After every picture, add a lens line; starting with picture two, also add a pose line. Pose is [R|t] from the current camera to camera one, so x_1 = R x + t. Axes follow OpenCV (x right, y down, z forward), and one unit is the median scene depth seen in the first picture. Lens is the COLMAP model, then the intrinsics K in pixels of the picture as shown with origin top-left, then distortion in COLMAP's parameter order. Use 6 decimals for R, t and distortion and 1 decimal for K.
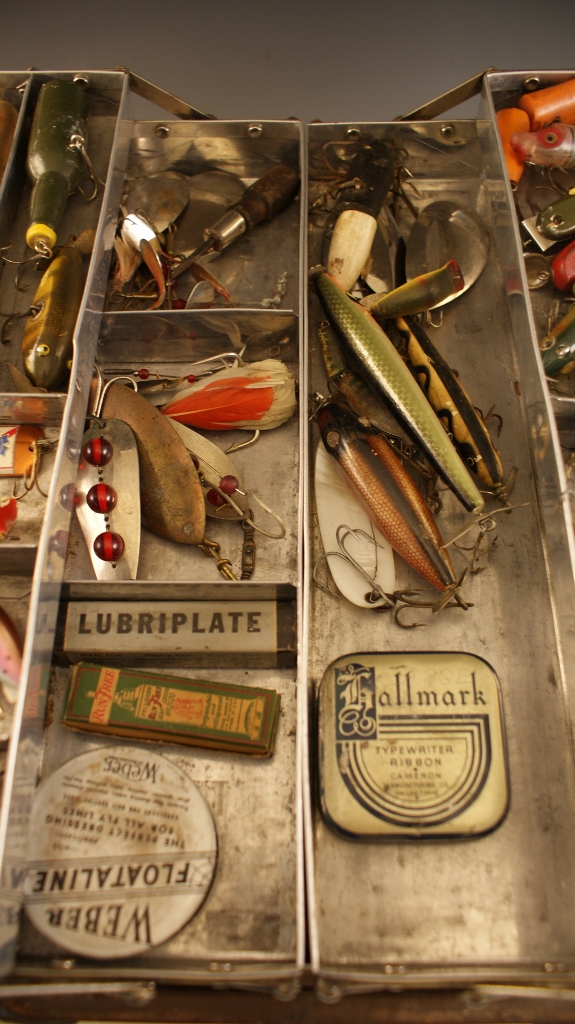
lens RADIAL K [[803.0, 0, 287.5], [0, 803.0, 512.0], [0, 0, 1]] dist [-0.170759, 0.145421]
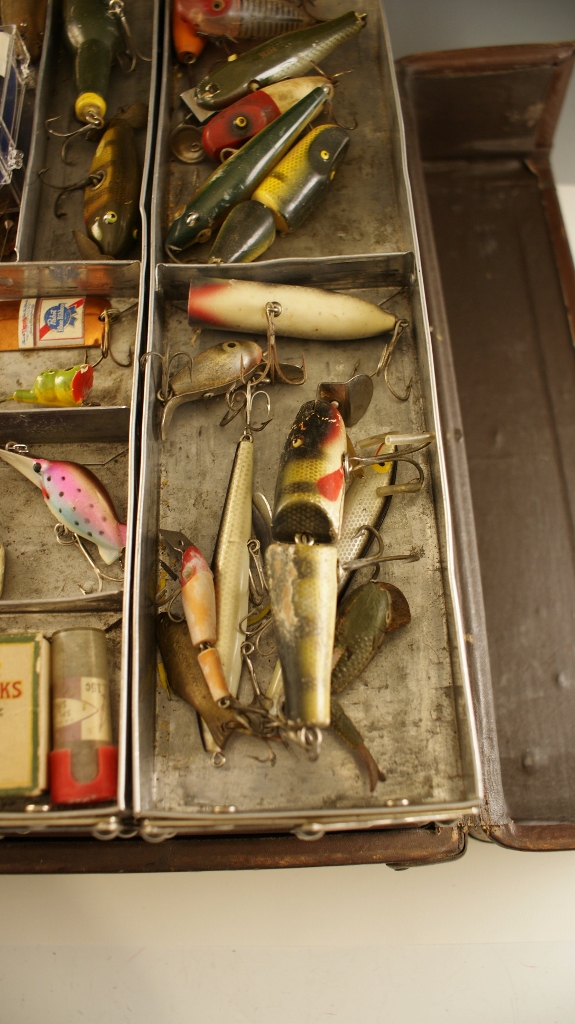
lens RADIAL K [[803.0, 0, 287.5], [0, 803.0, 512.0], [0, 0, 1]] dist [-0.170759, 0.145421]
pose [[0.998632, -0.032732, 0.040783, -0.136237], [0.028817, 0.995236, 0.093145, 0.075428], [-0.043638, -0.091842, 0.994817, -0.019950]]
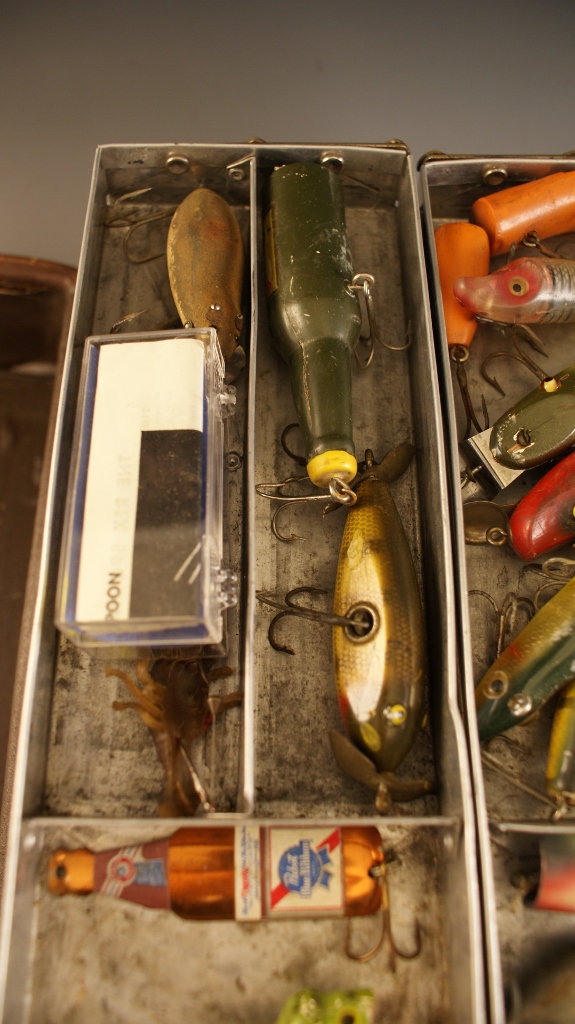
lens RADIAL K [[792.4, 0, 287.5], [0, 792.4, 512.0], [0, 0, 1]] dist [-0.168868, 0.132518]
pose [[0.999112, 0.001398, 0.042106, -0.408421], [-0.004984, 0.996353, 0.085185, -0.402533], [-0.041834, -0.085319, 0.995475, 0.429810]]
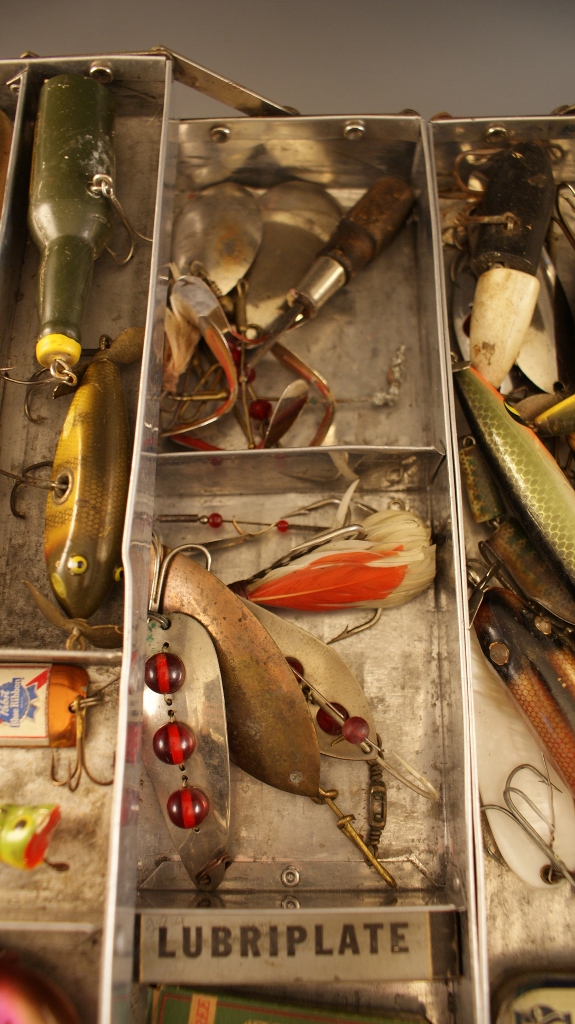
lens RADIAL K [[792.4, 0, 287.5], [0, 792.4, 512.0], [0, 0, 1]] dist [-0.168868, 0.132518]
pose [[0.999587, -0.014329, -0.024916, -0.117287], [0.017921, 0.988447, 0.150505, -0.340749], [0.022472, -0.150889, 0.988295, 0.361109]]
